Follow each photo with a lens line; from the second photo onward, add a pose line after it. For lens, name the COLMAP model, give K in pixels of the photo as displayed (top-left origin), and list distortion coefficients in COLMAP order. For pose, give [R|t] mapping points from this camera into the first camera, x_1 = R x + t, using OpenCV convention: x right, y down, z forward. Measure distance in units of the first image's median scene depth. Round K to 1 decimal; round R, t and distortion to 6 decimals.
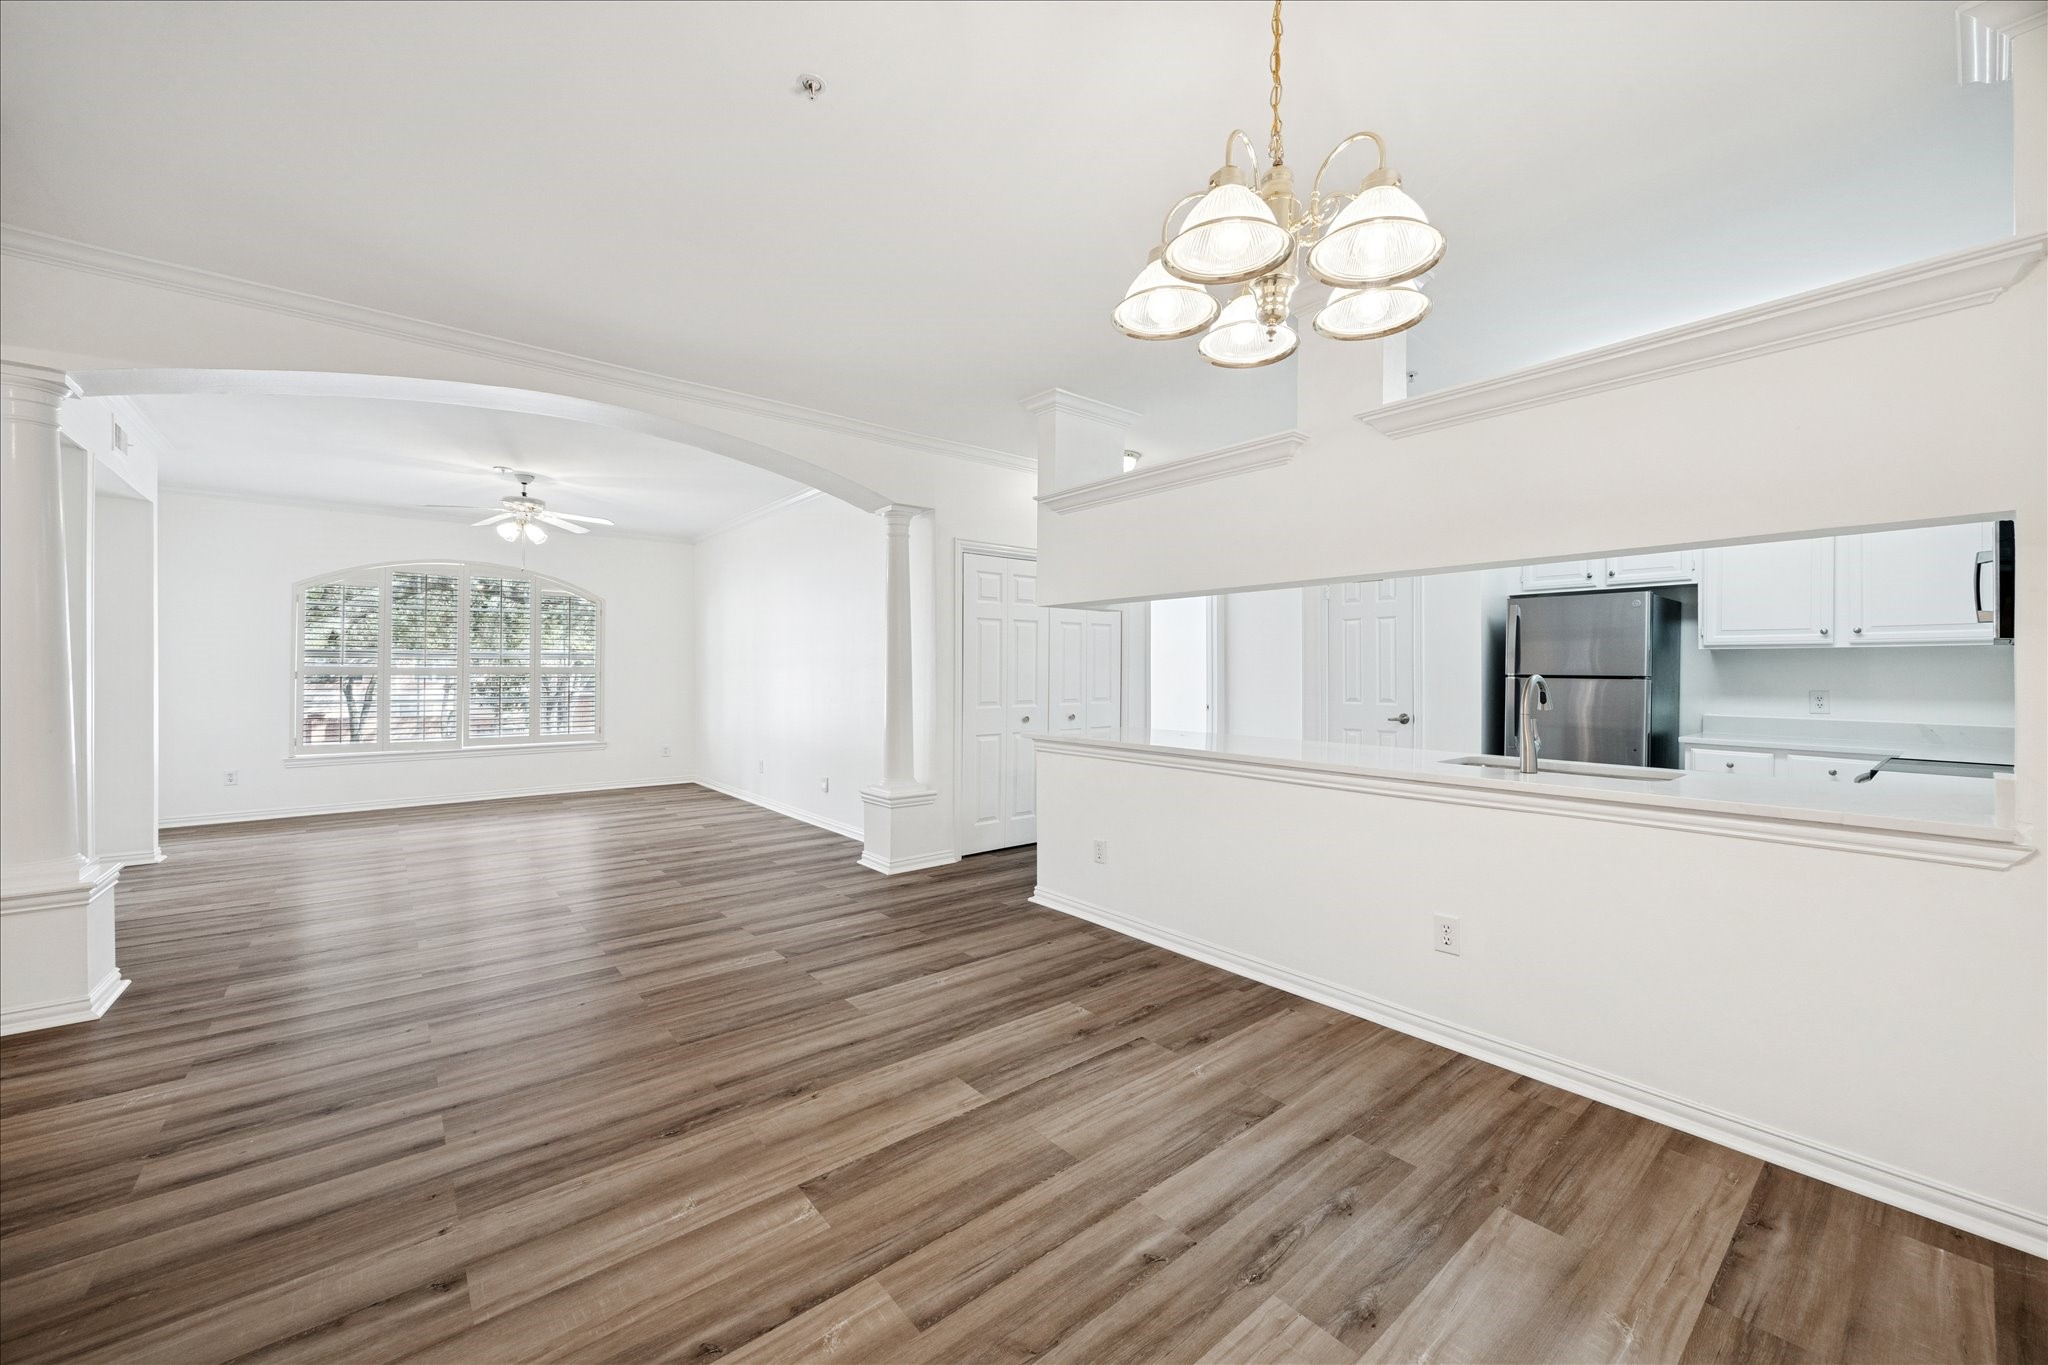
lens RADIAL K [[785.7, 0, 1025.3], [0, 785.7, 673.0], [0, 0, 1]] dist [-0.002687, 0.000562]
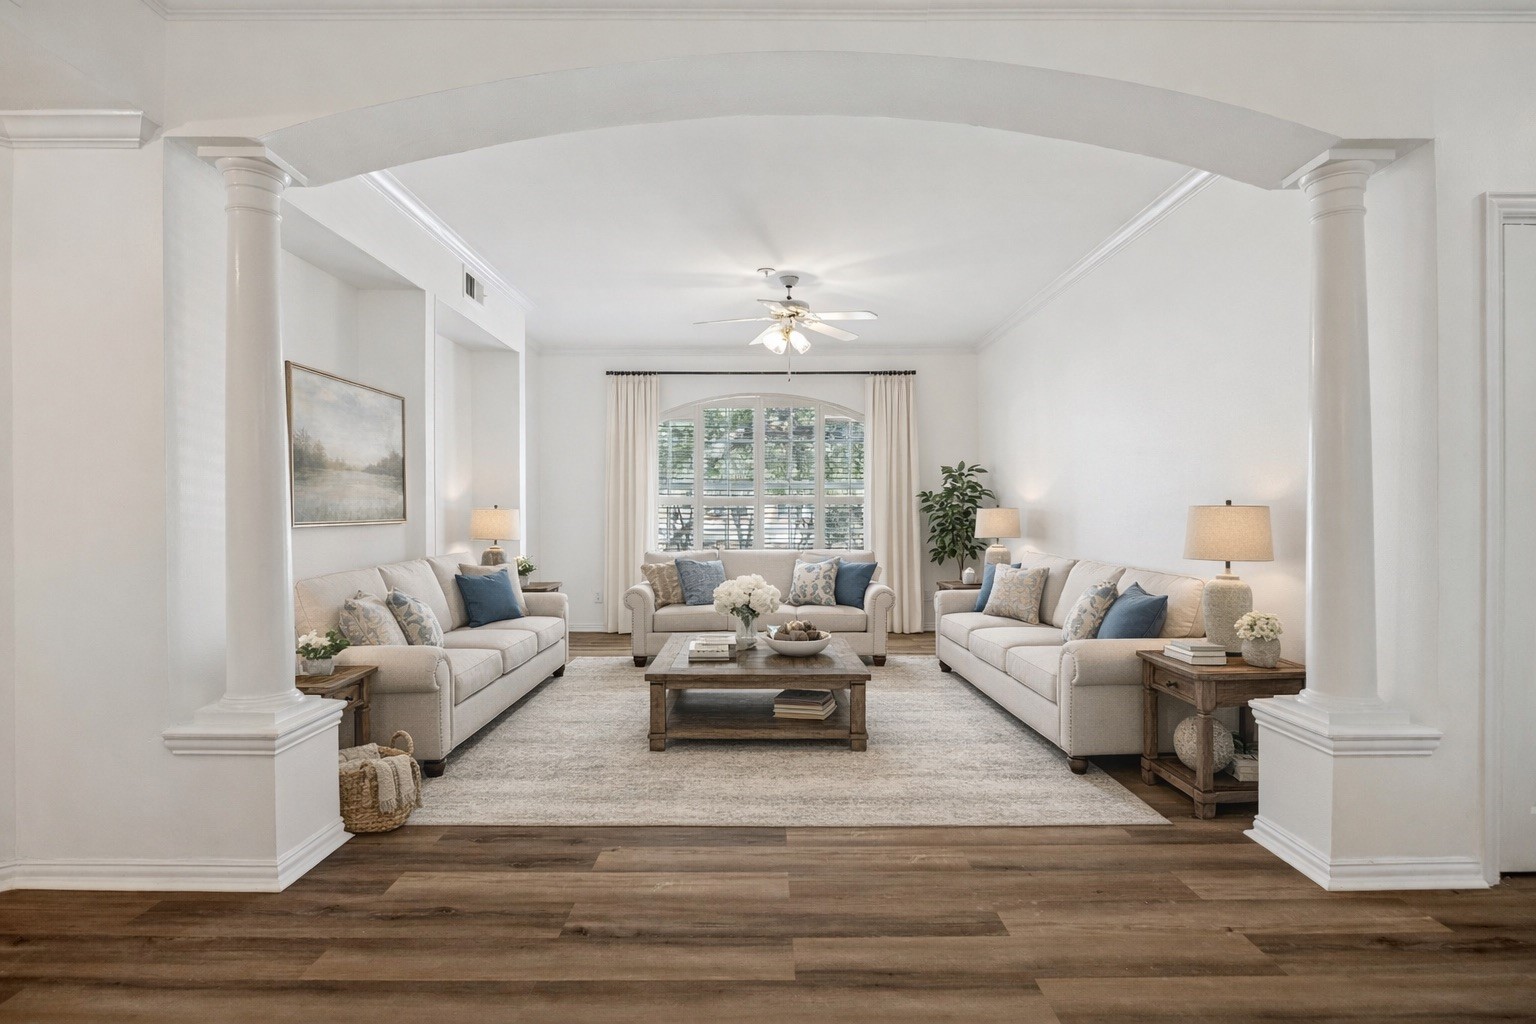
lens RADIAL K [[741.5, 0, 769.1], [0, 741.5, 512.1], [0, 0, 1]] dist [-0.017731, 0.000647]
pose [[0.774065, -0.001831, -0.633104, -0.232852], [0.002324, 0.999997, -0.000051, 0.026123], [0.633102, -0.001431, 0.774067, 0.627154]]
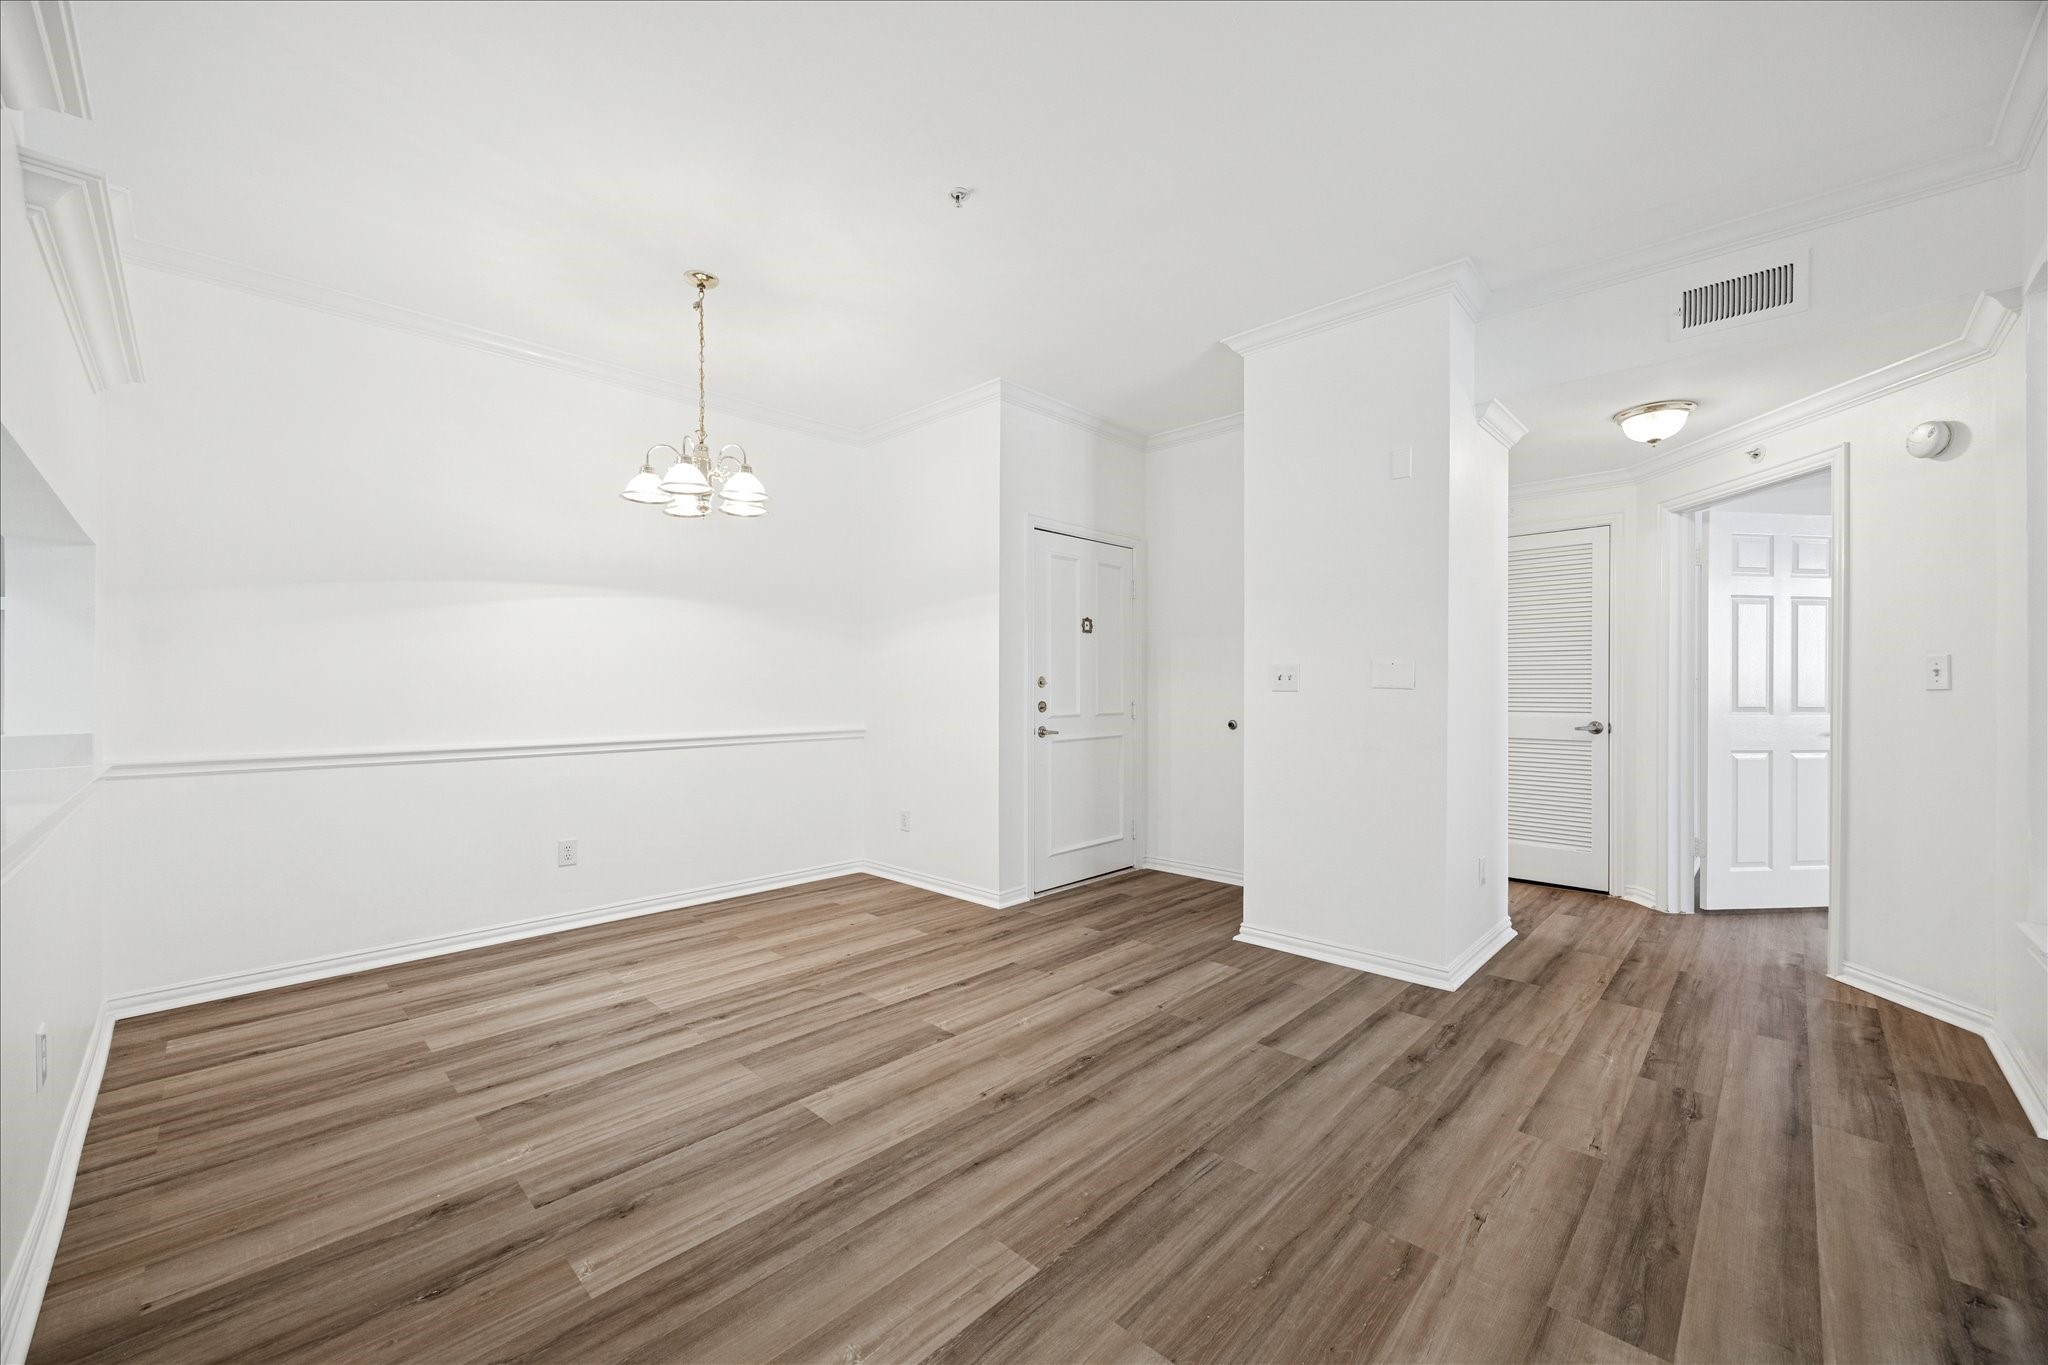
lens RADIAL K [[785.7, 0, 1025.9], [0, 785.7, 701.1], [0, 0, 1]] dist [-0.002687, 0.000562]
pose [[-0.993392, -0.000989, -0.114770, -0.149175], [-0.002697, 0.999888, 0.014729, 0.027753], [0.114743, 0.014941, -0.993283, 1.402696]]
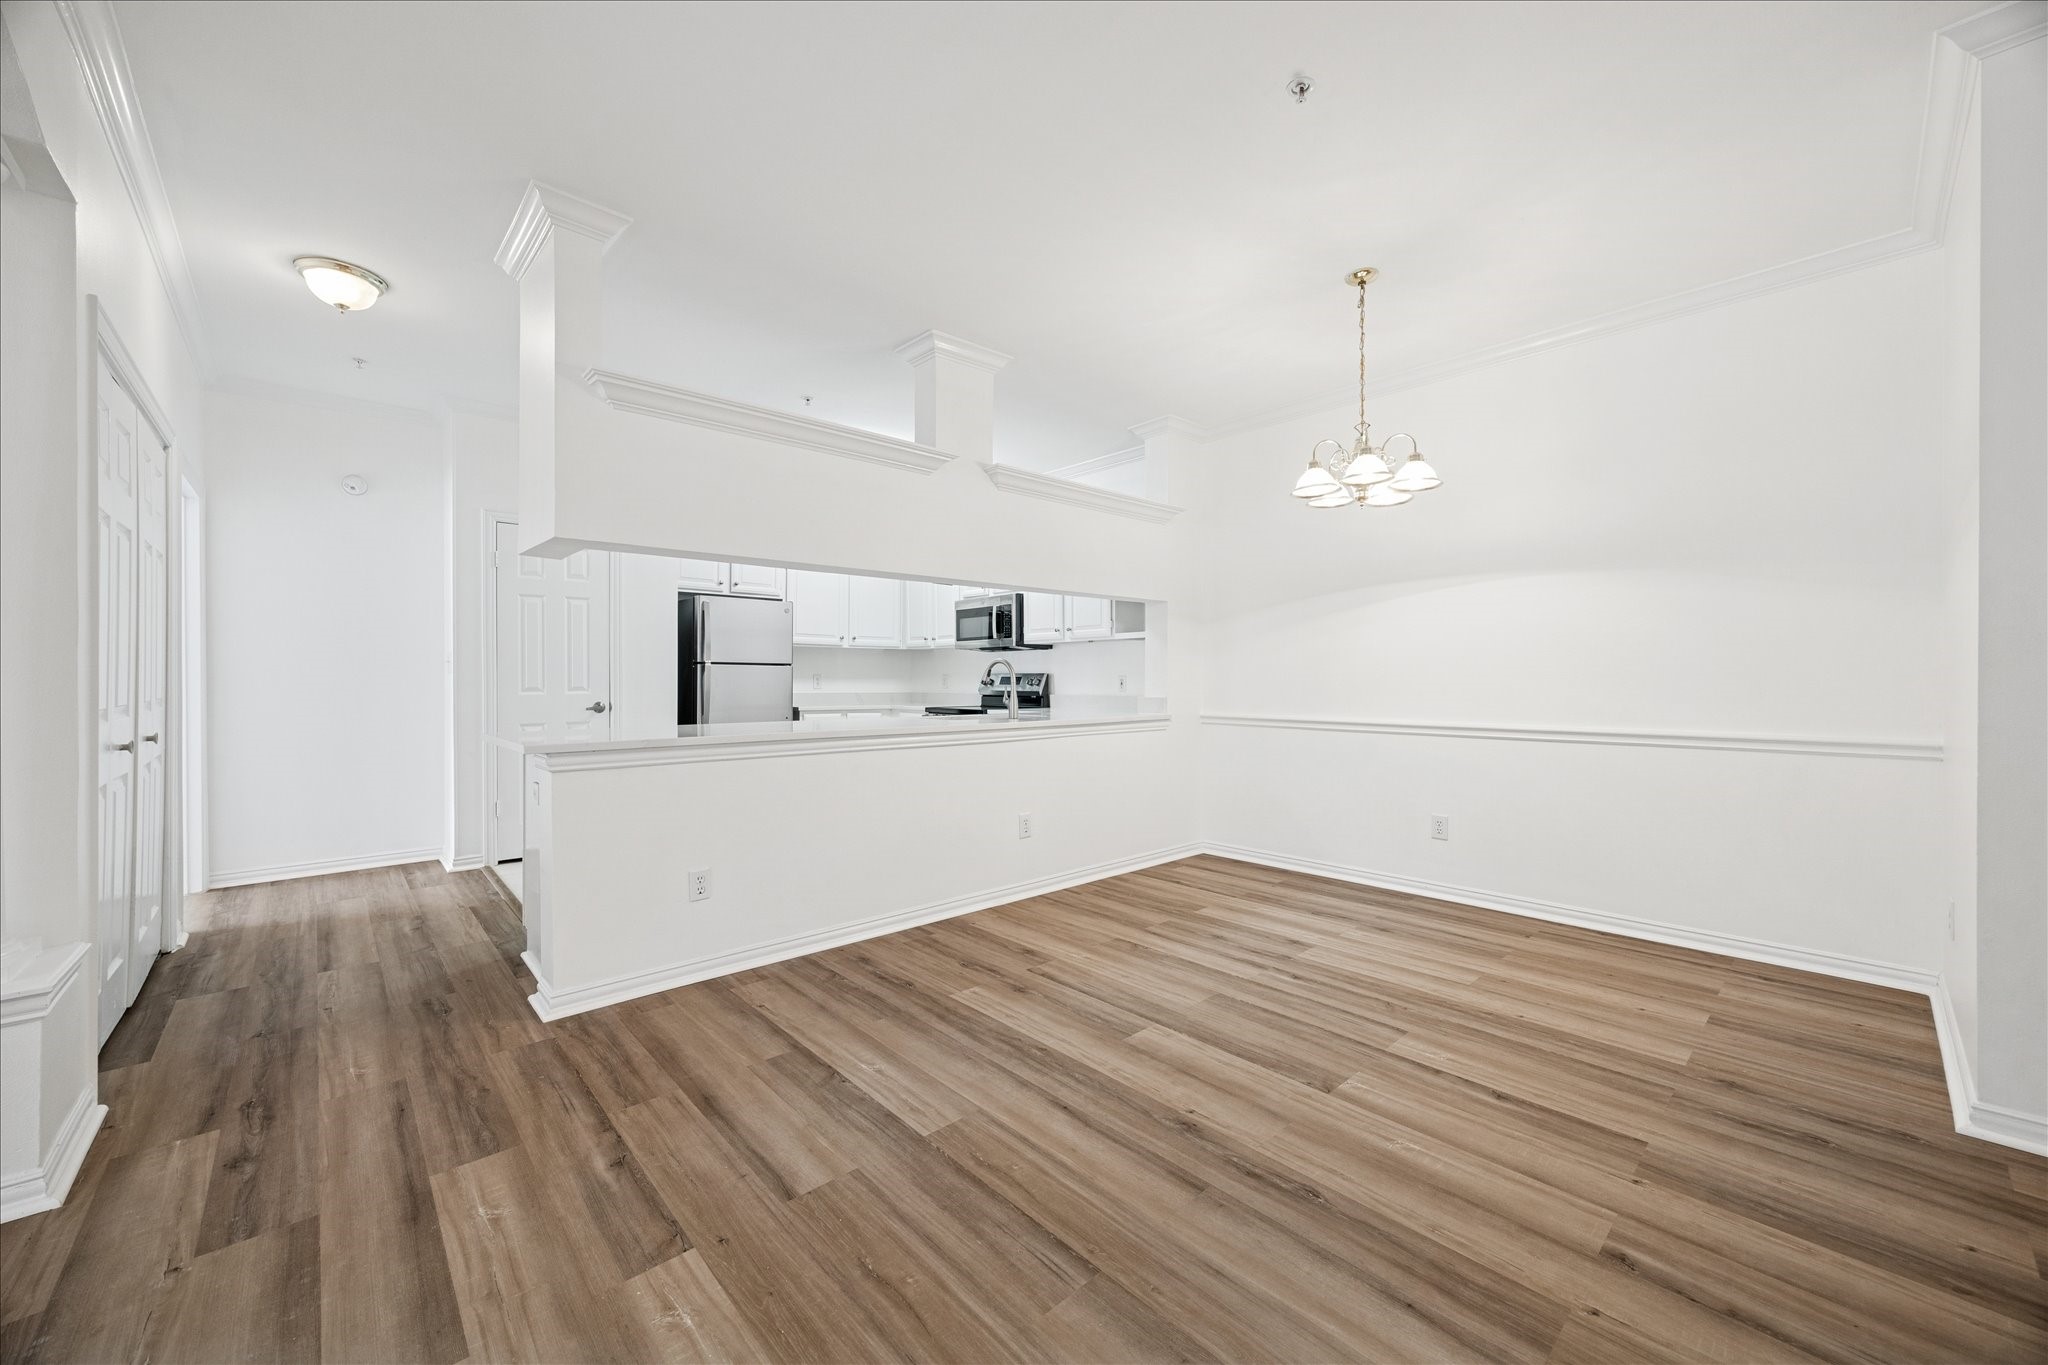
lens RADIAL K [[785.7, 0, 1032.0], [0, 785.7, 675.8], [0, 0, 1]] dist [-0.002687, 0.000562]
pose [[-0.057704, -0.001181, 0.998333, -0.820571], [0.000095, 0.999999, 0.001189, 0.030830], [-0.998334, 0.000163, -0.057704, 0.880359]]
